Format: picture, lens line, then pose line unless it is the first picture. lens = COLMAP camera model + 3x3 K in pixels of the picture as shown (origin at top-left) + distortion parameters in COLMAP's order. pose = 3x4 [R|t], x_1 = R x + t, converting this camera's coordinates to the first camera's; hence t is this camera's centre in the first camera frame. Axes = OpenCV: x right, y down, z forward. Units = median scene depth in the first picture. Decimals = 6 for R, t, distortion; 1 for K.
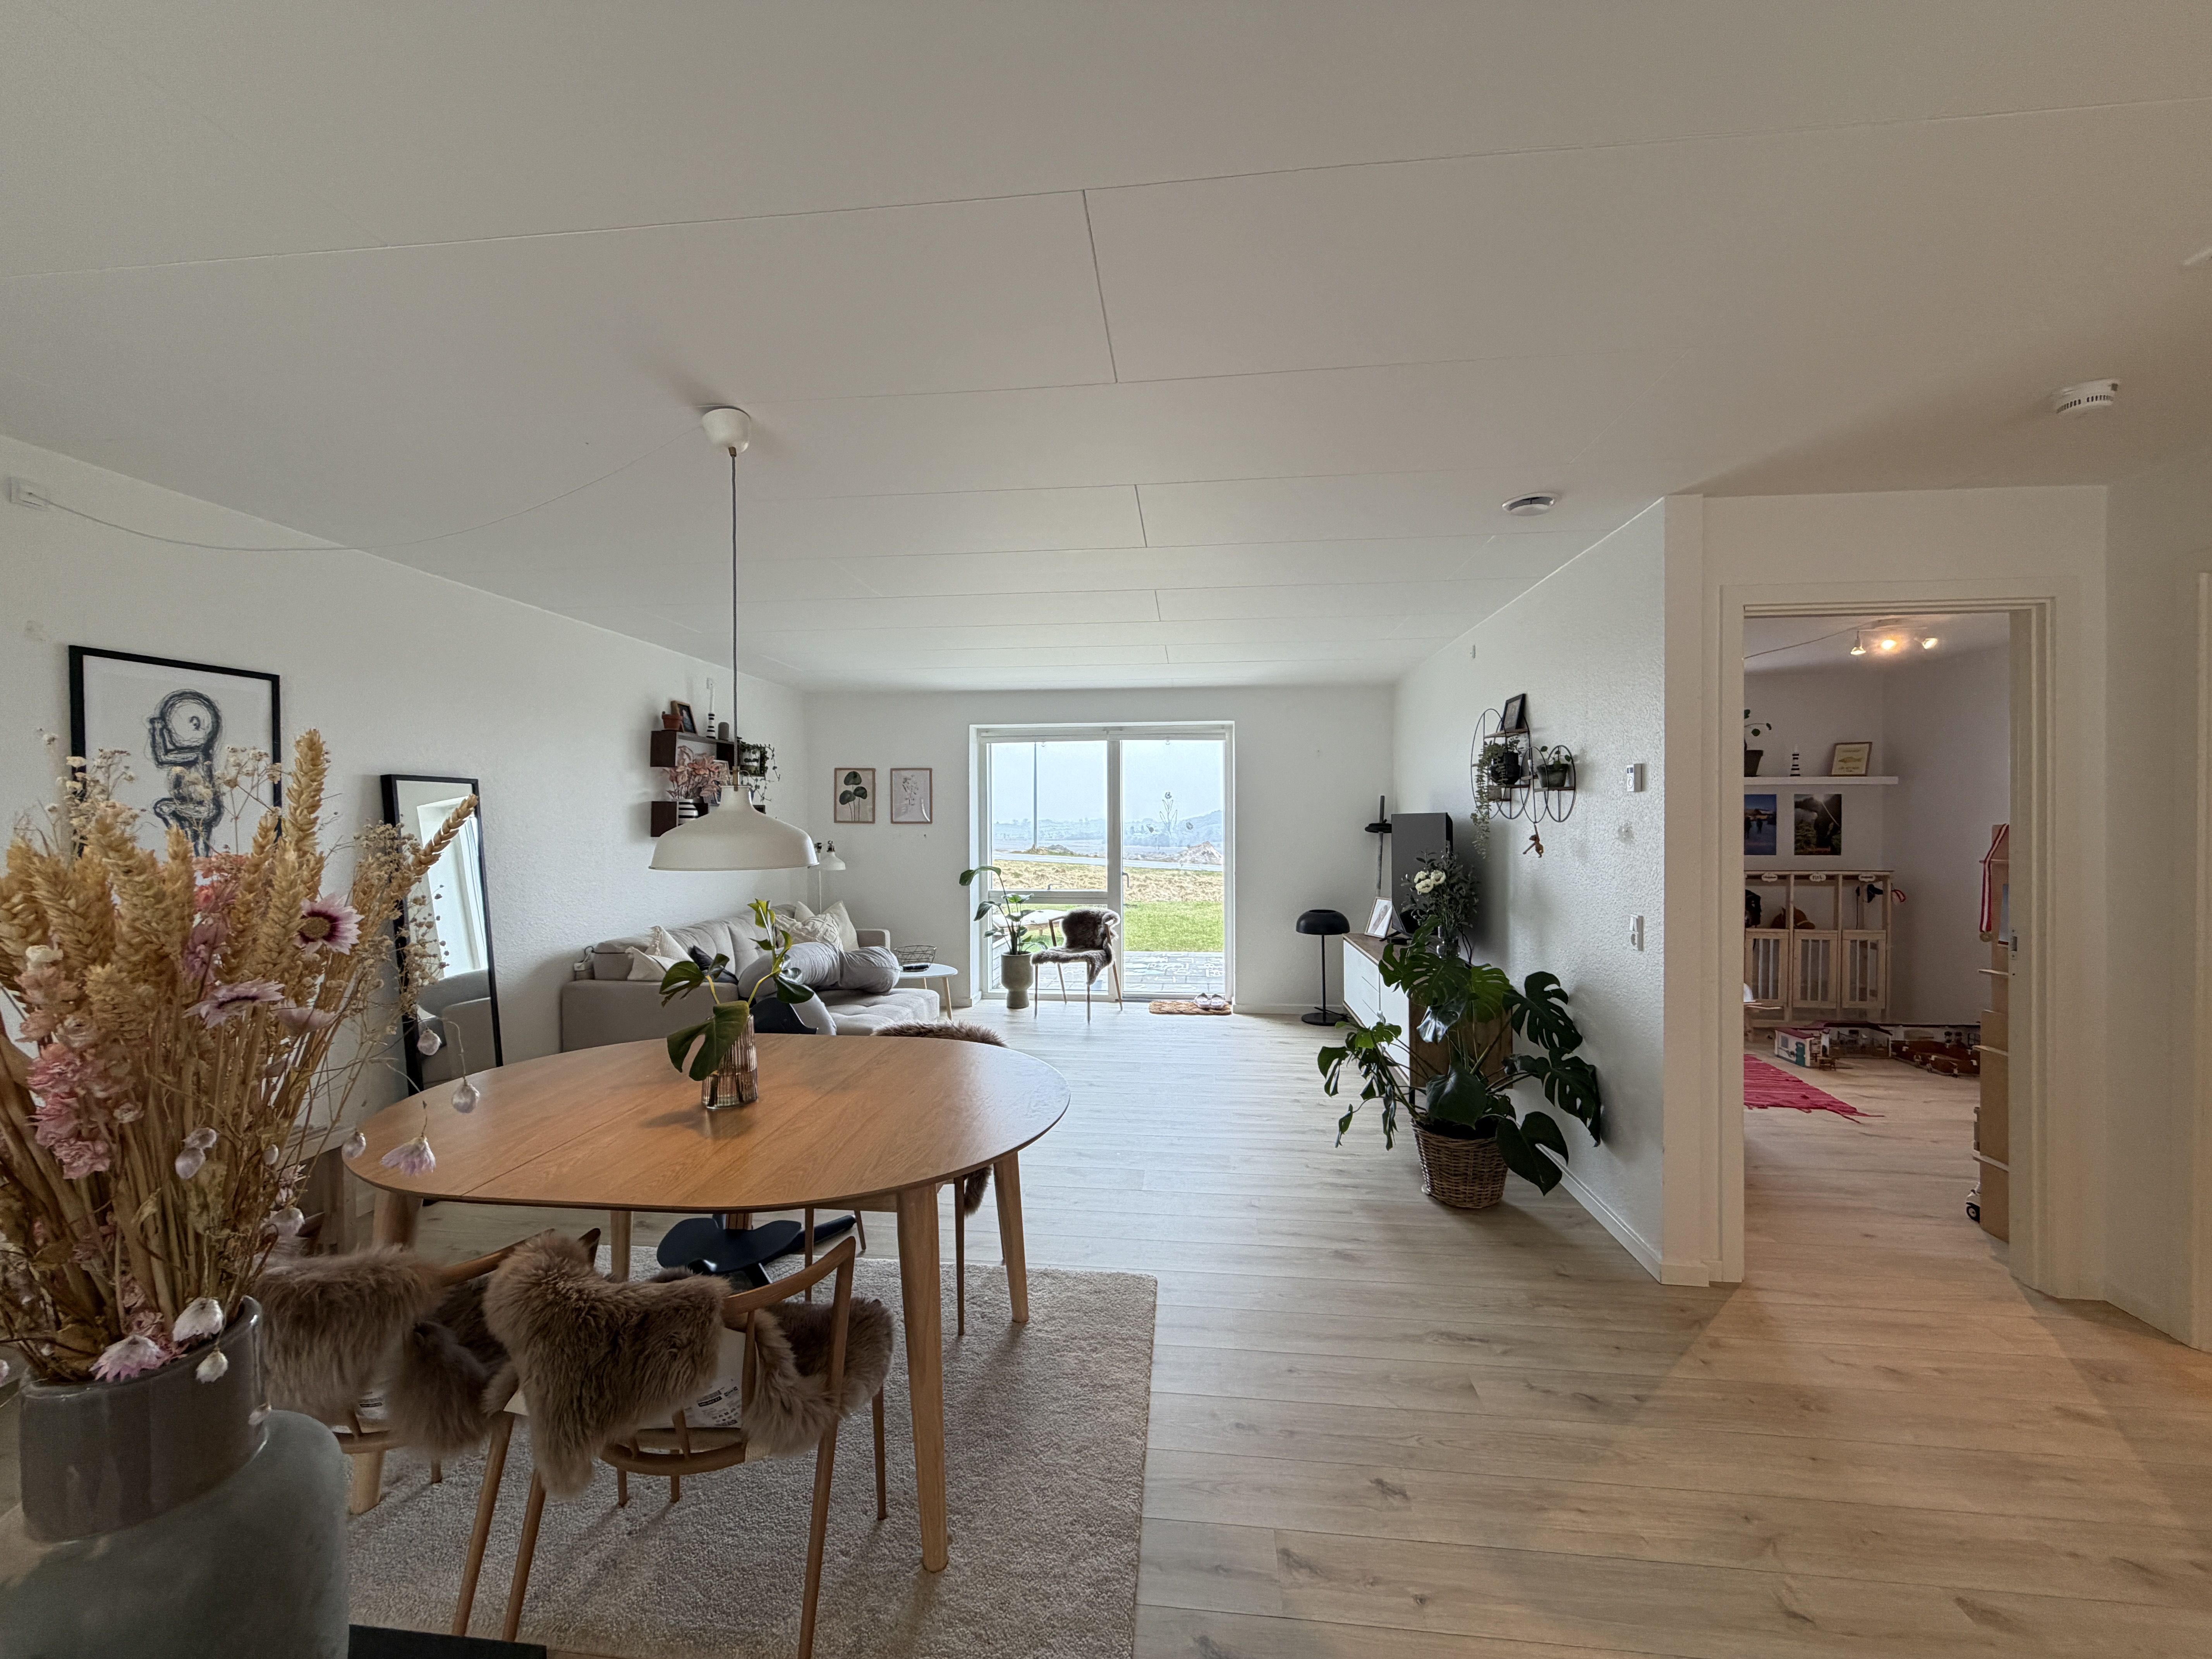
lens RADIAL K [[888.5, 0, 1102.1], [0, 888.5, 826.2], [0, 0, 1]] dist [-0.010854, -0.000178]
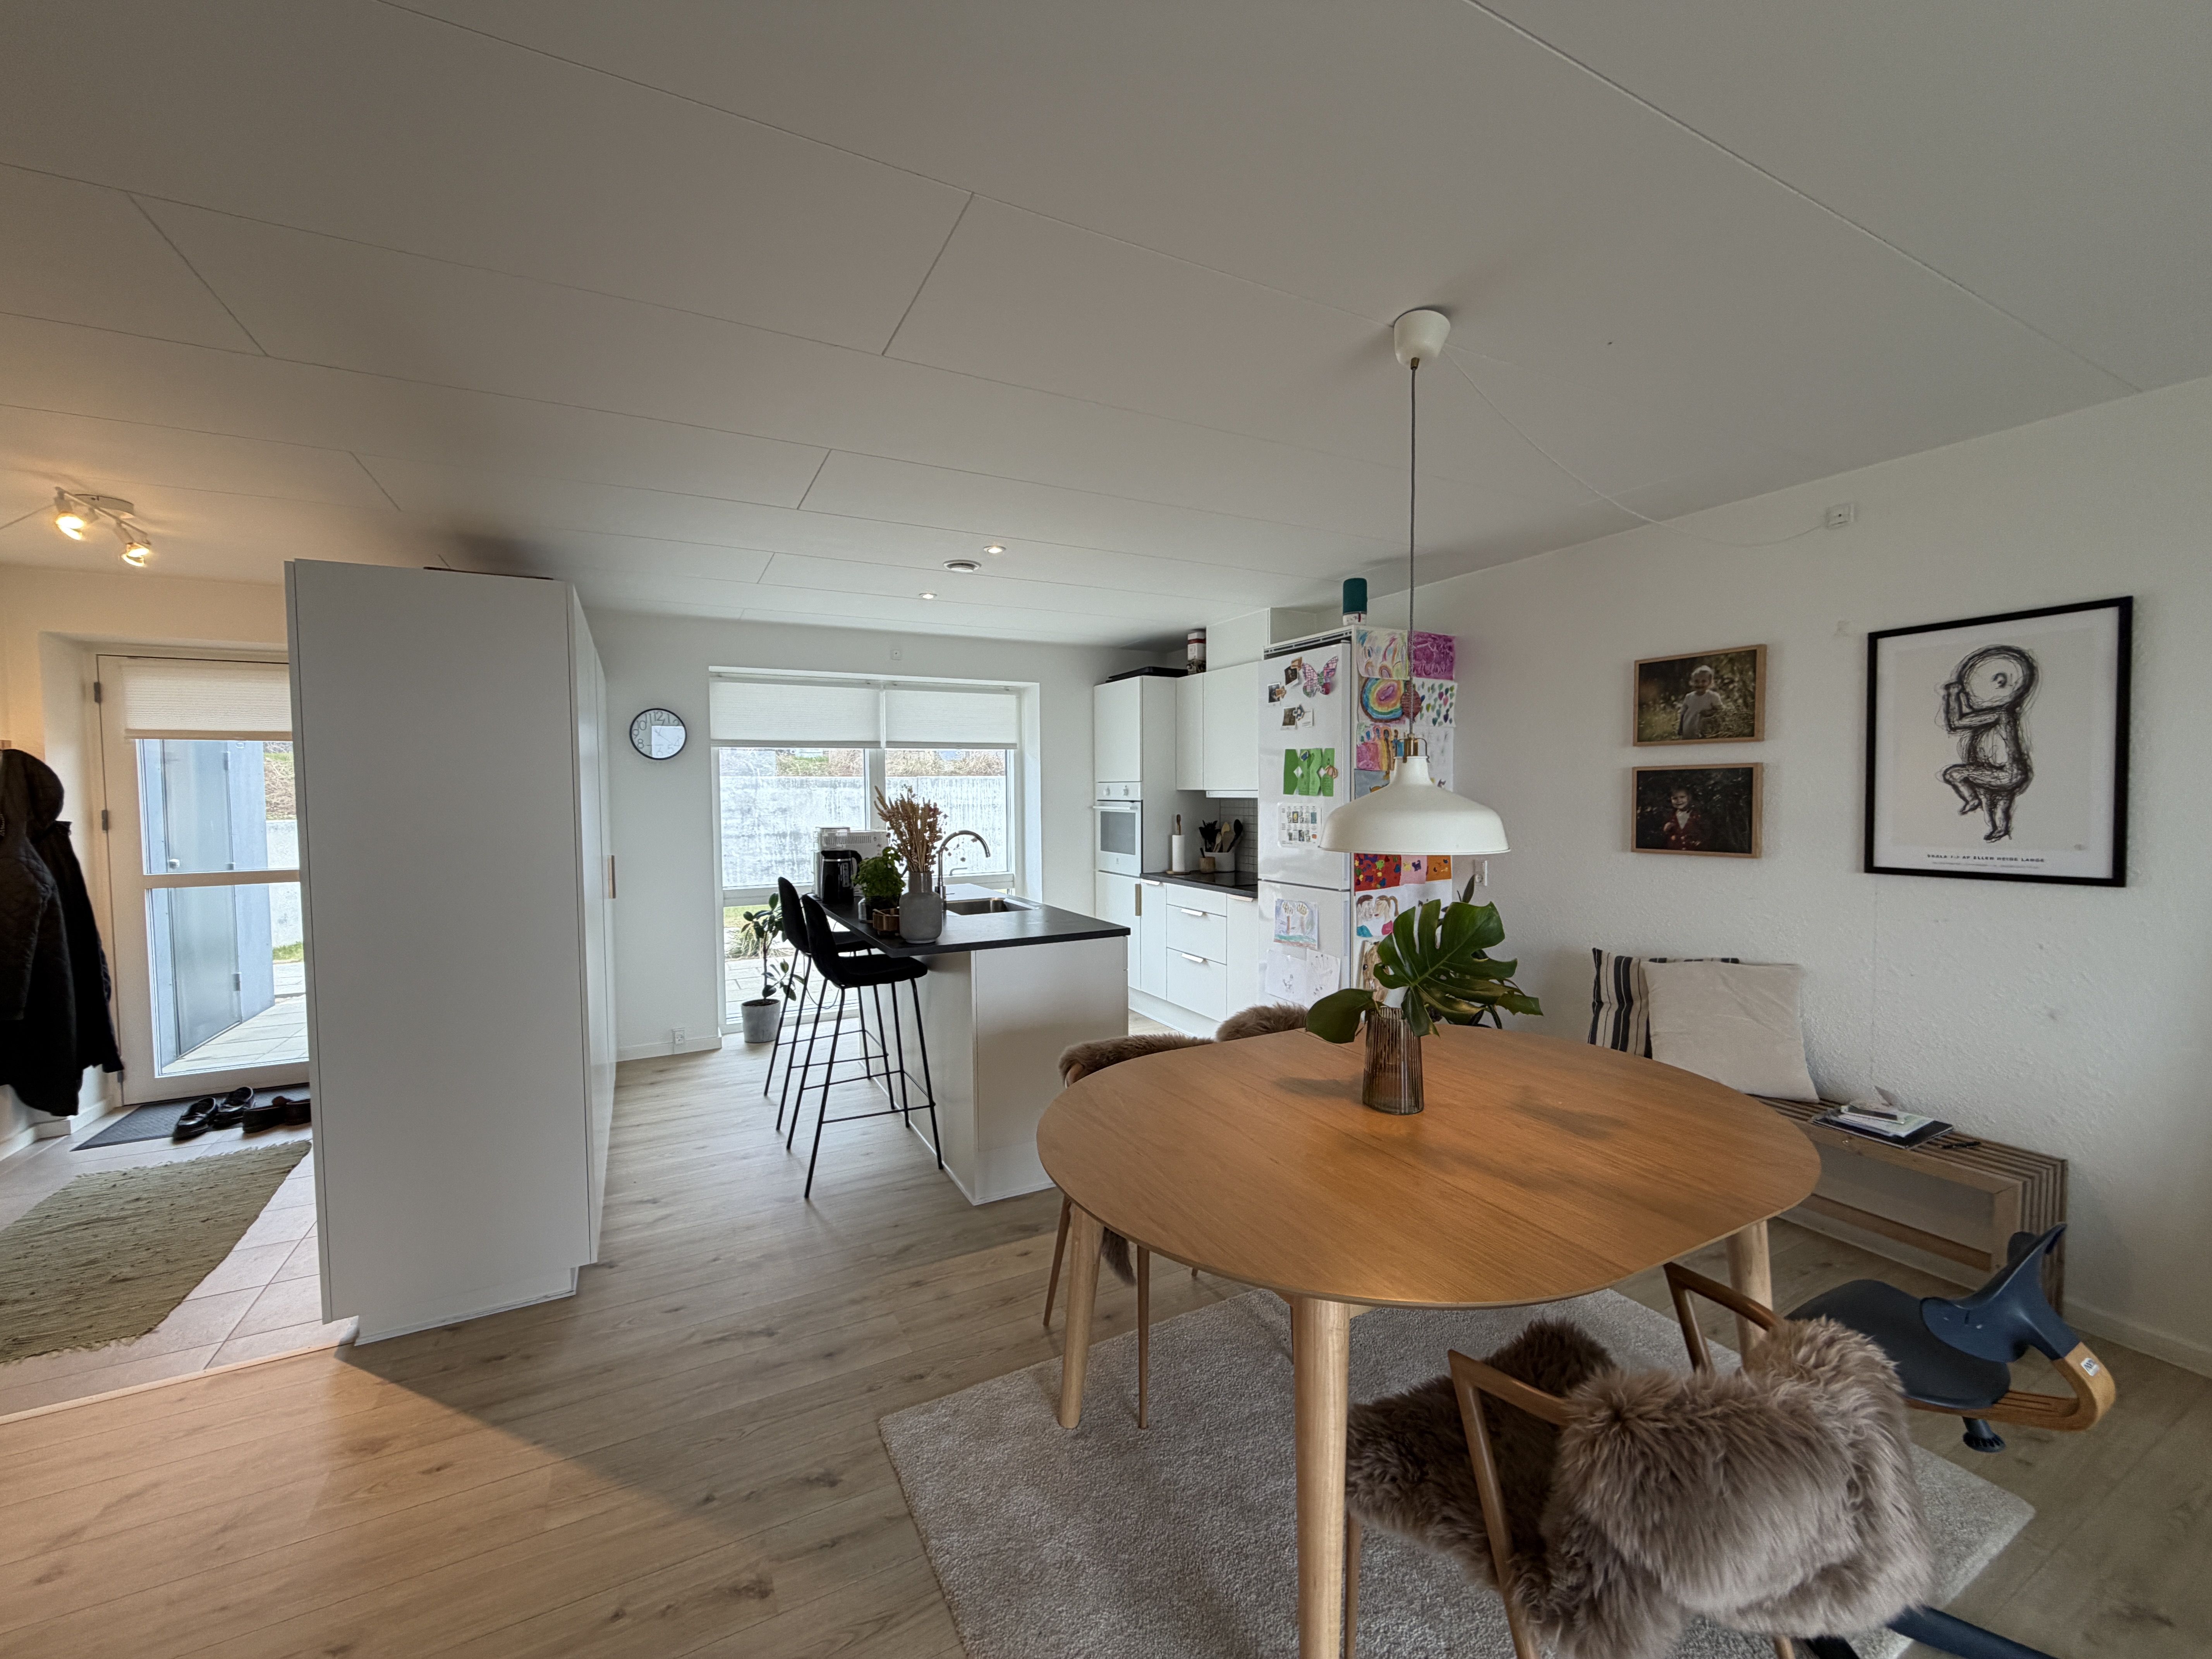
lens RADIAL K [[888.5, 0, 1098.8], [0, 888.5, 827.2], [0, 0, 1]] dist [-0.010854, -0.000178]
pose [[-0.834272, 0.035322, -0.550221, 0.261798], [0.007754, 0.998599, 0.052348, -0.020912], [0.551299, 0.039406, -0.833377, 1.282003]]
